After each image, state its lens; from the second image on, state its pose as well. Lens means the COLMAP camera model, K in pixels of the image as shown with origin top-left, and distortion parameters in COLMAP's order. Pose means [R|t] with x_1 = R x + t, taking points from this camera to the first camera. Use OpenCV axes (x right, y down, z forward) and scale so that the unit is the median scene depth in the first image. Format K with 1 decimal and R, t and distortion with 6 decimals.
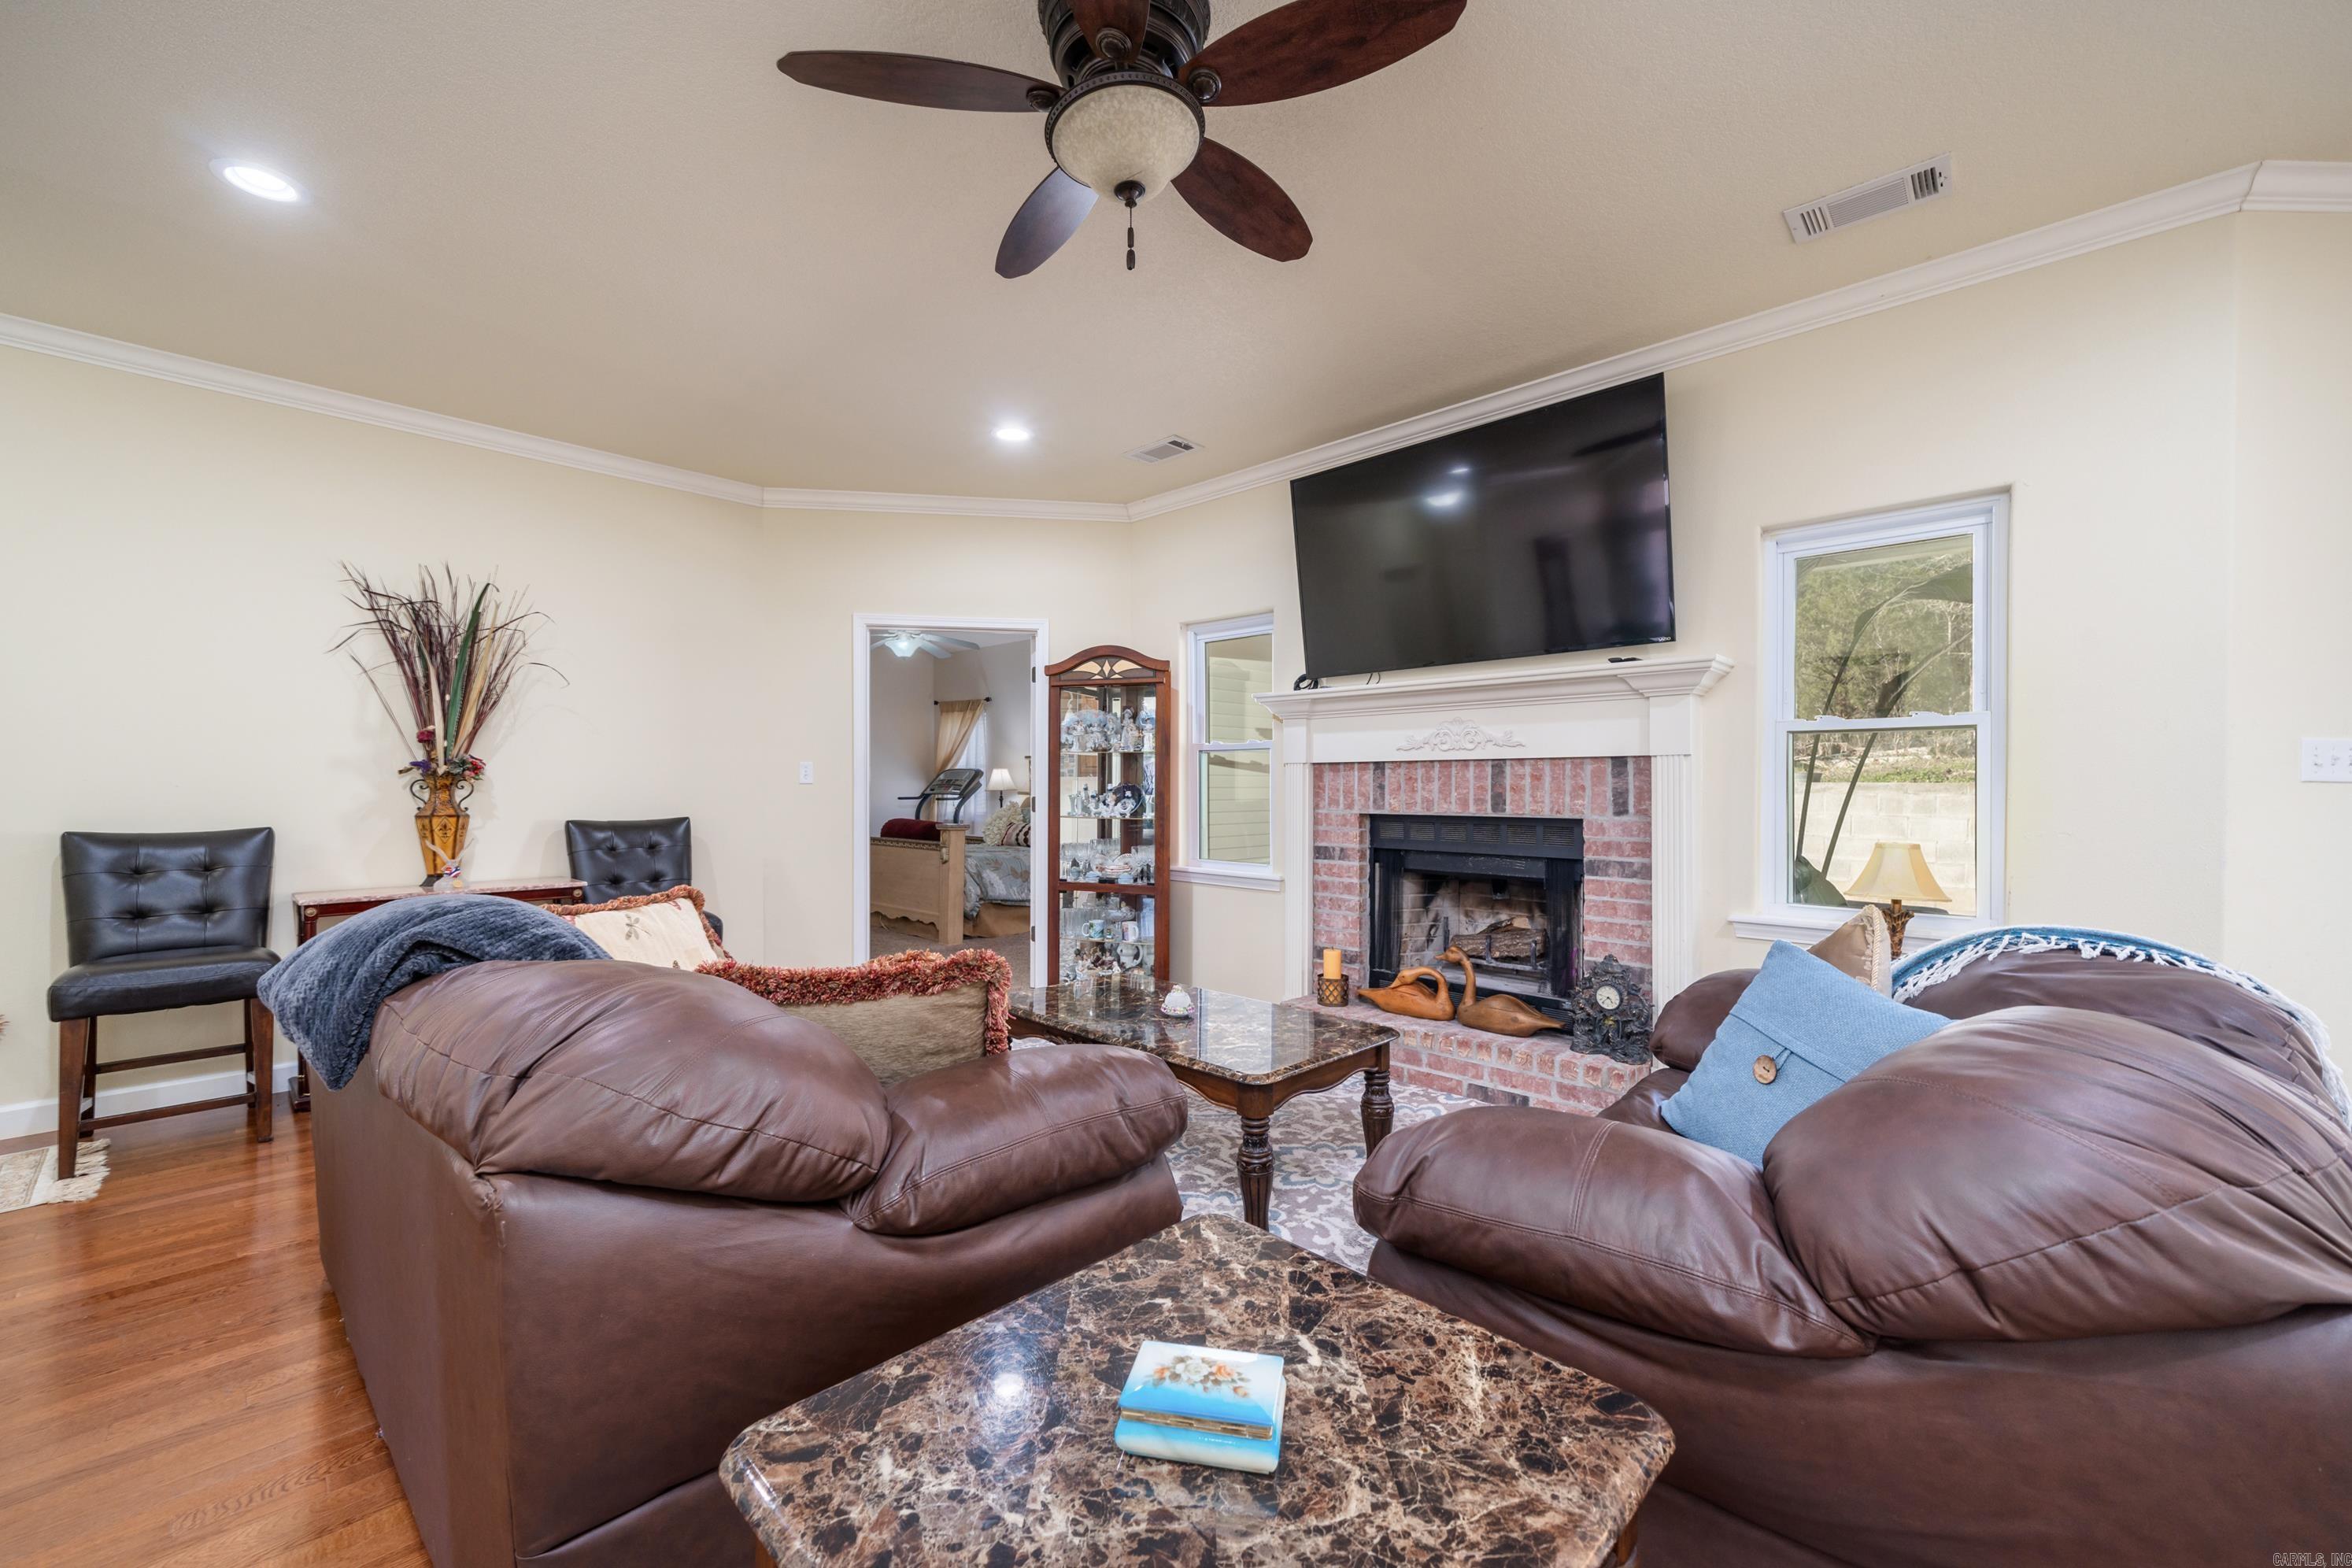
lens RADIAL K [[923.6, 0, 1176.0], [0, 923.6, 784.0], [0, 0, 1]] dist [0.000231, 0.000060]
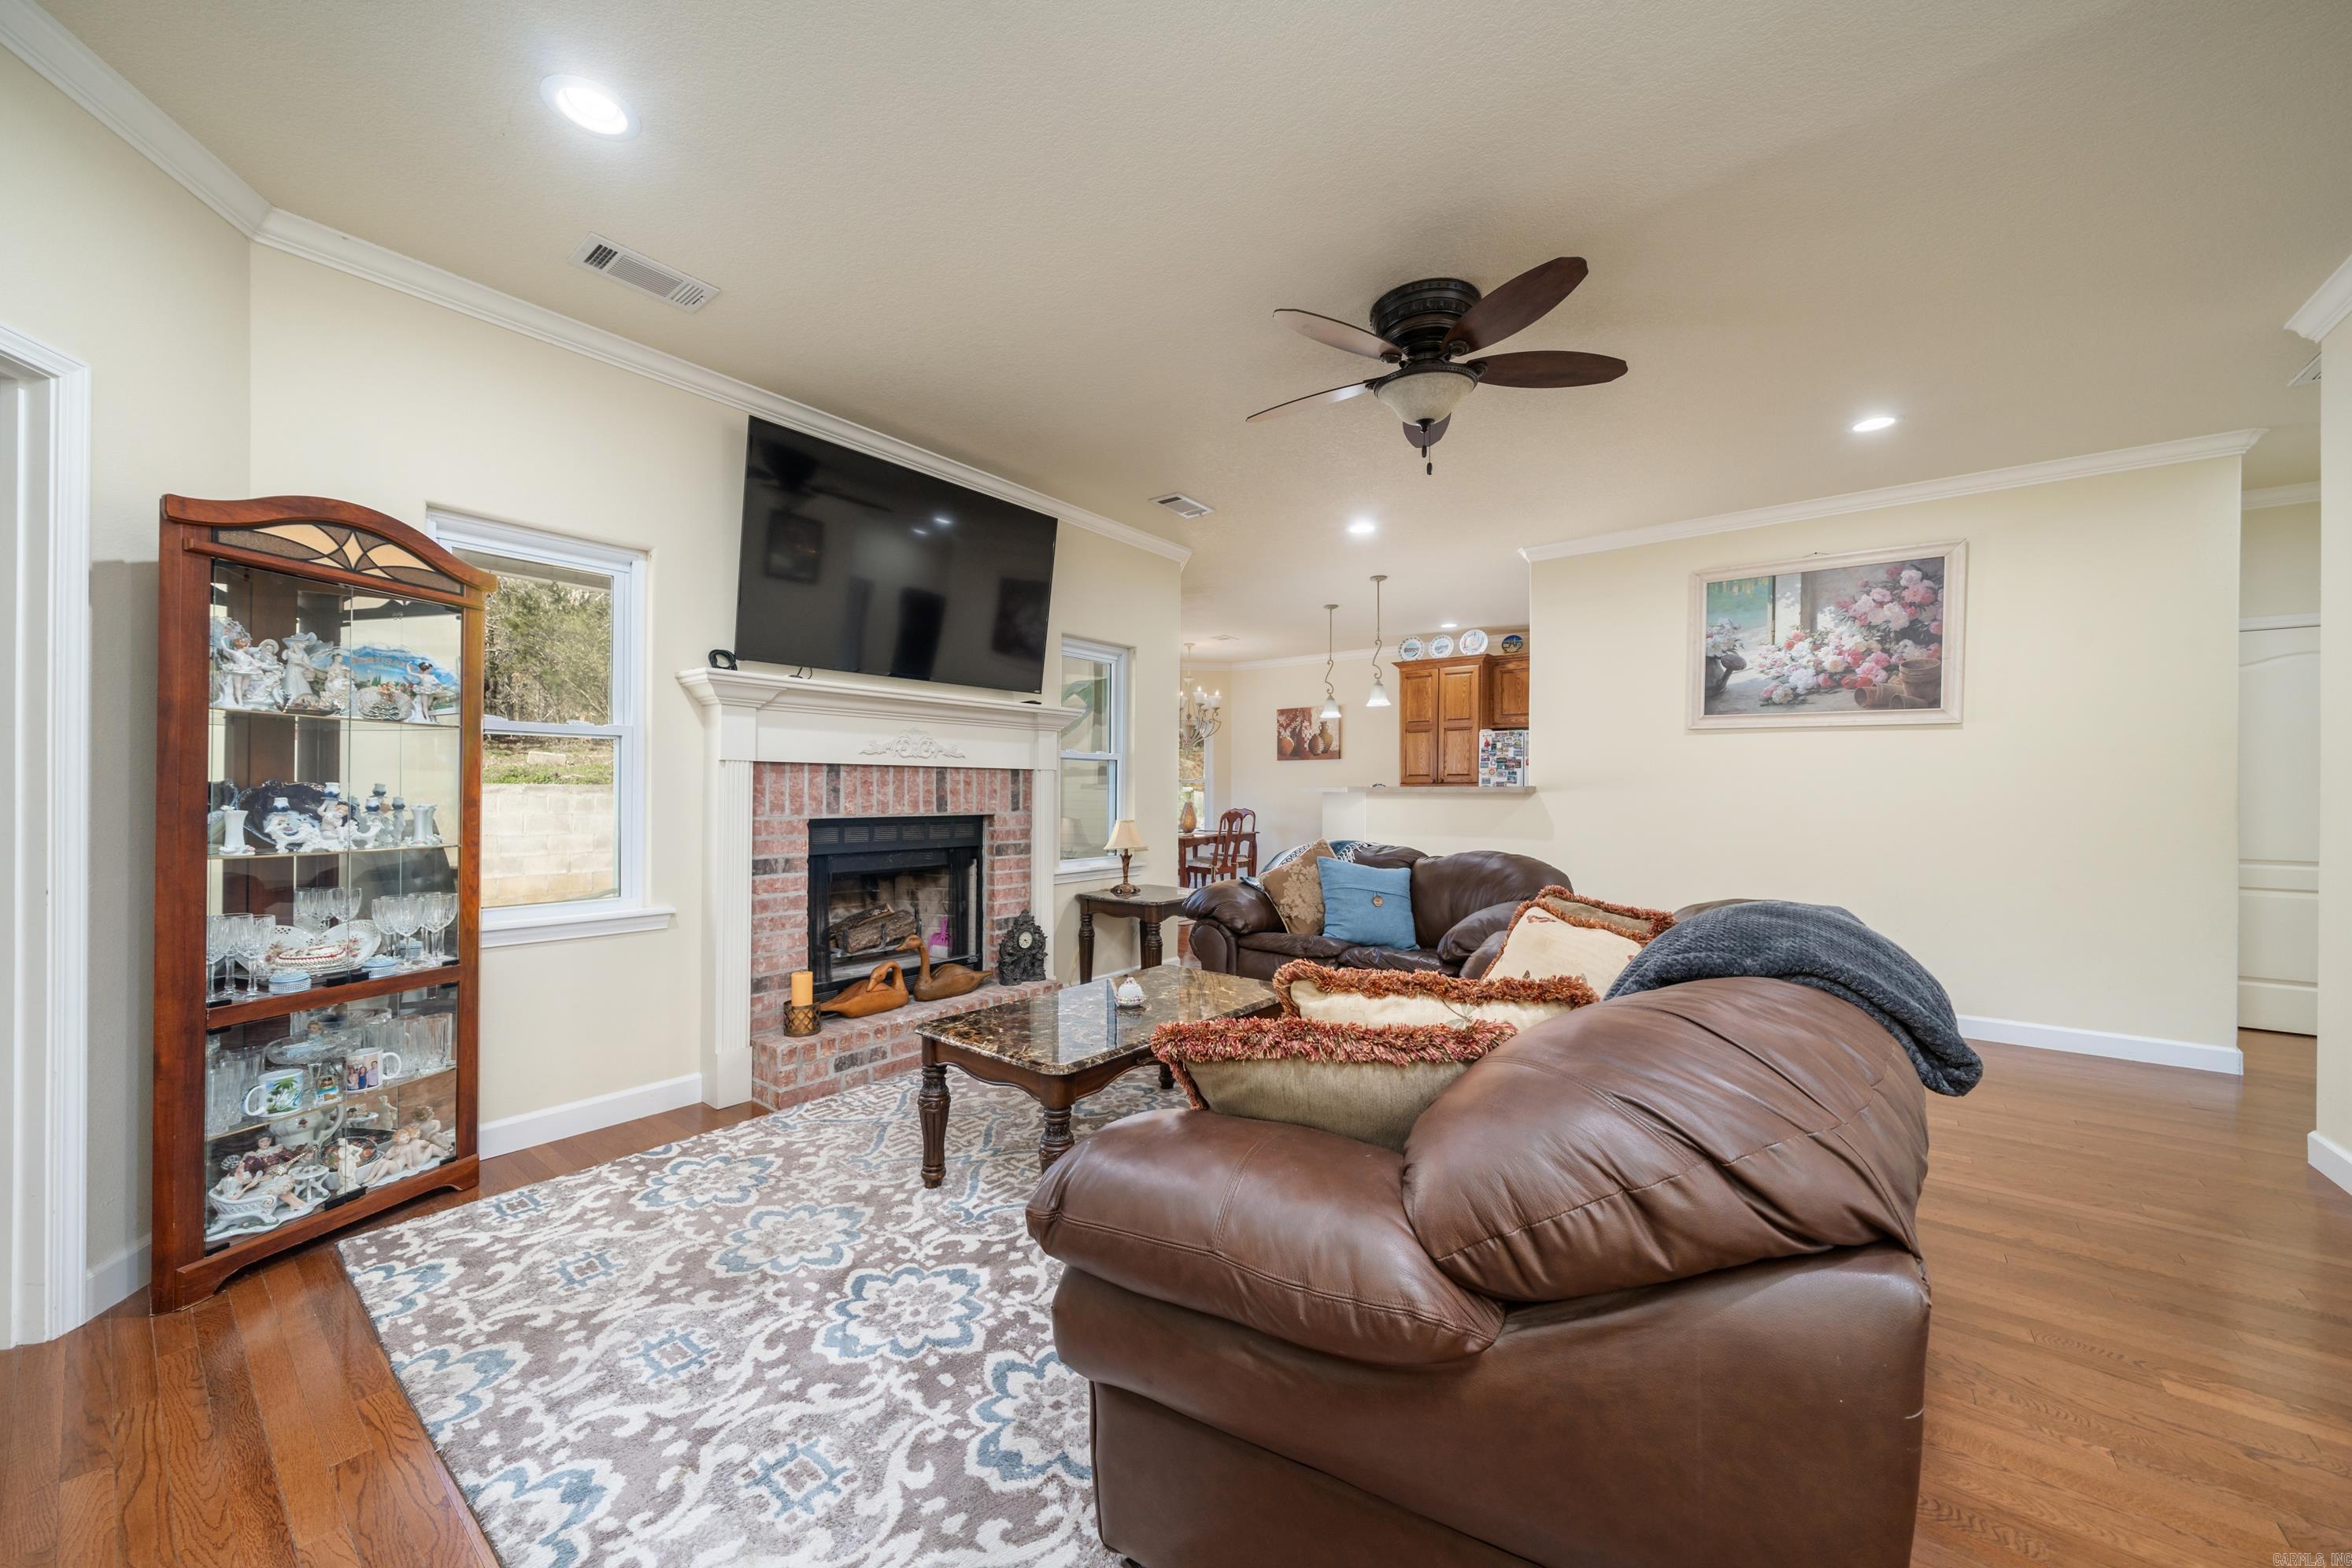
lens RADIAL K [[860.6, 0, 1163.7], [0, 860.6, 786.9], [0, 0, 1]] dist [-0.001014, -0.000094]
pose [[-0.089317, 0.002791, 0.995999, -0.731308], [-0.008157, 0.999960, -0.003533, 0.000090], [-0.995970, -0.008440, -0.089291, 0.770367]]
